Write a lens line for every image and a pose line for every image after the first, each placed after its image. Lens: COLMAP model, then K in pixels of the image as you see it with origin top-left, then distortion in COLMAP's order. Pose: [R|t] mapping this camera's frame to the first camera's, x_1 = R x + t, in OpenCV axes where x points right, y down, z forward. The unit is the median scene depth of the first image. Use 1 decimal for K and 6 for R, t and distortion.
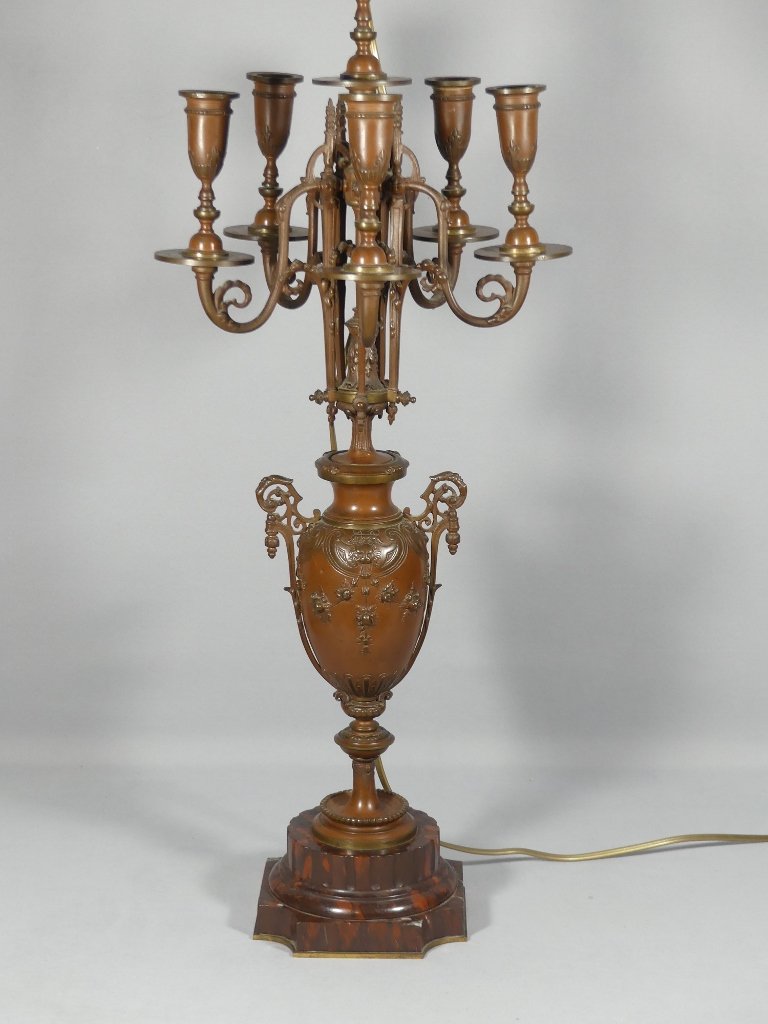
lens RADIAL K [[2452.3, 0, 389.1], [0, 2452.3, 569.4], [0, 0, 1]] dist [0.022410, 0.212920]
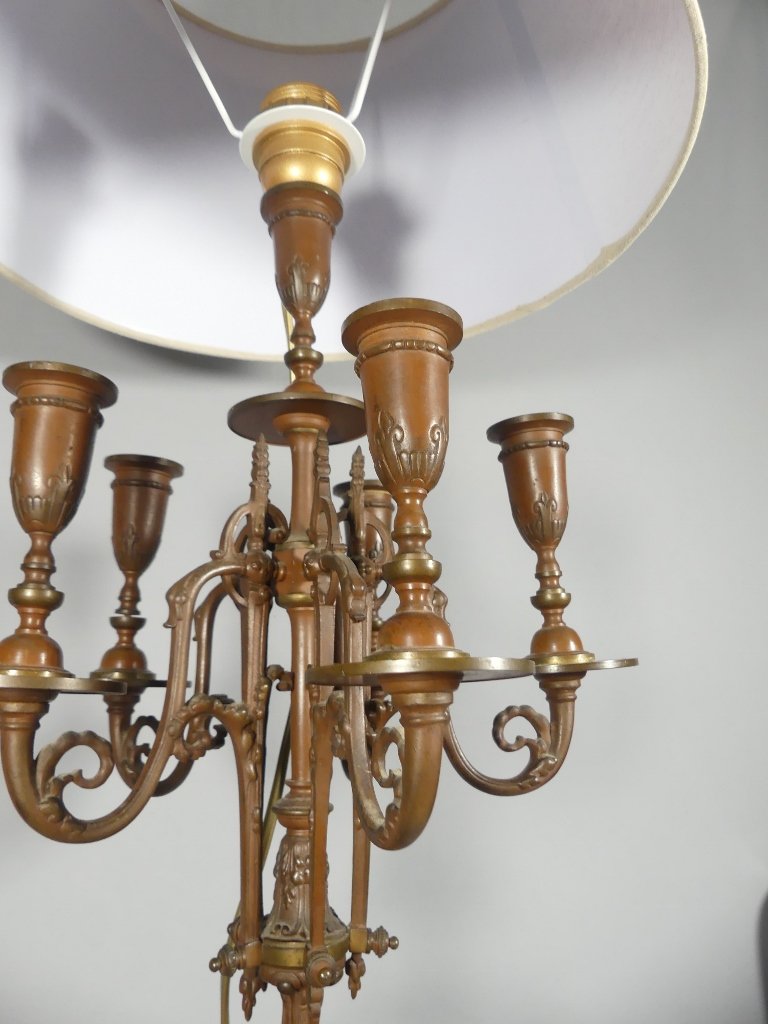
lens RADIAL K [[803.7, 0, 383.5], [0, 803.7, 483.6], [0, 0, 1]] dist [-0.032050, 0.058139]
pose [[0.937994, 0.060369, 0.341355, -0.061300], [0.112834, 0.877925, -0.465313, -0.075216], [-0.327775, 0.474977, 0.816677, 0.783964]]
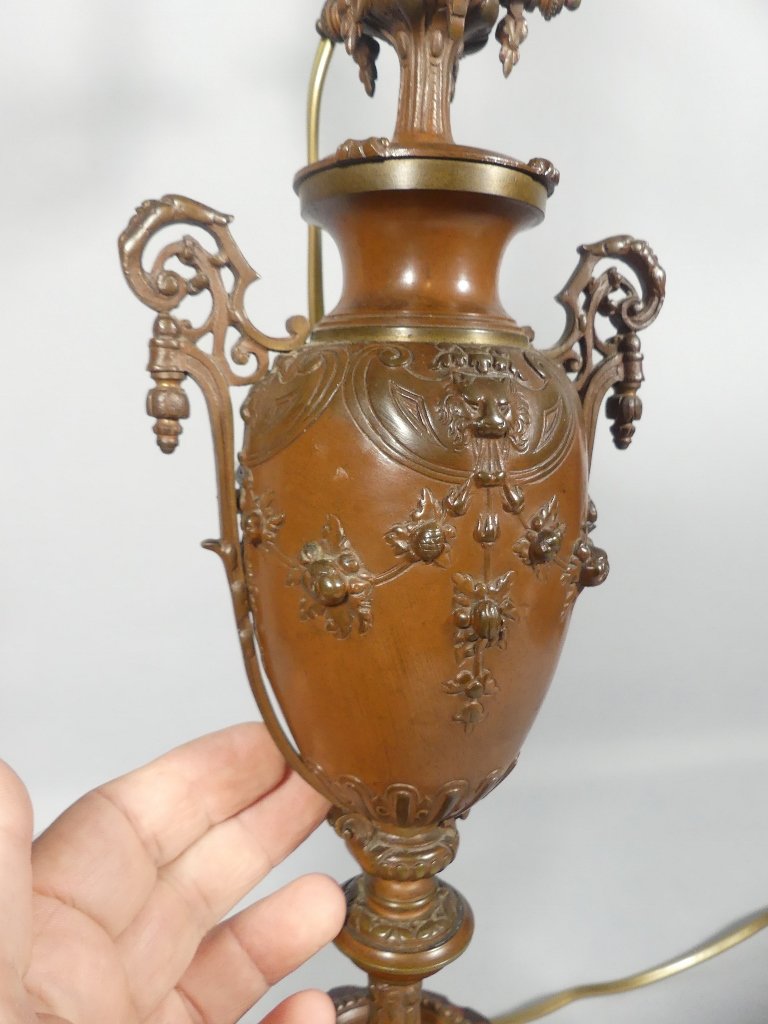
lens RADIAL K [[803.7, 0, 383.5], [0, 803.7, 483.6], [0, 0, 1]] dist [-0.032050, 0.058139]
pose [[0.963337, -0.009190, 0.268136, -0.048936], [0.047281, 0.989587, -0.135950, 0.016195], [-0.264094, 0.143643, 0.953740, 0.889337]]
